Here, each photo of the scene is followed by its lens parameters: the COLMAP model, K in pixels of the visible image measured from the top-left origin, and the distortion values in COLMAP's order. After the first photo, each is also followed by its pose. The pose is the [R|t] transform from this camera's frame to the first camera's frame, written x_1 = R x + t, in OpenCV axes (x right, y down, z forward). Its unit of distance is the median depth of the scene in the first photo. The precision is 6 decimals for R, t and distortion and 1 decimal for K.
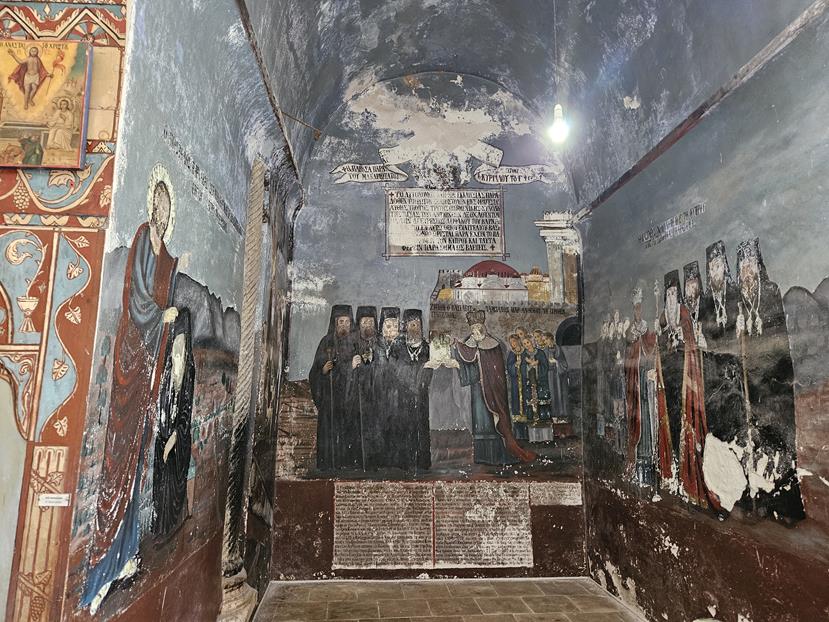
lens RADIAL K [[553.9, 0, 397.8], [0, 553.9, 306.1], [0, 0, 1]] dist [0.103432, -0.090599]
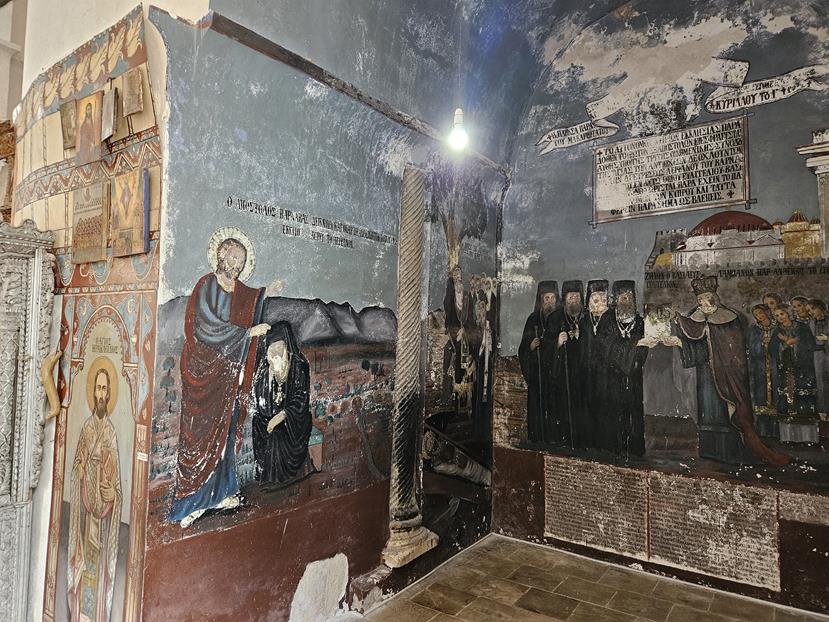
lens RADIAL K [[553.6, 0, 414.5], [0, 553.6, 311.0], [0, 0, 1]] dist [0.098995, -0.084800]
pose [[0.771638, -0.026987, -0.635489, 0.343186], [0.093329, 0.993090, 0.071151, -0.041456], [0.629178, -0.114212, 0.768824, 0.084399]]
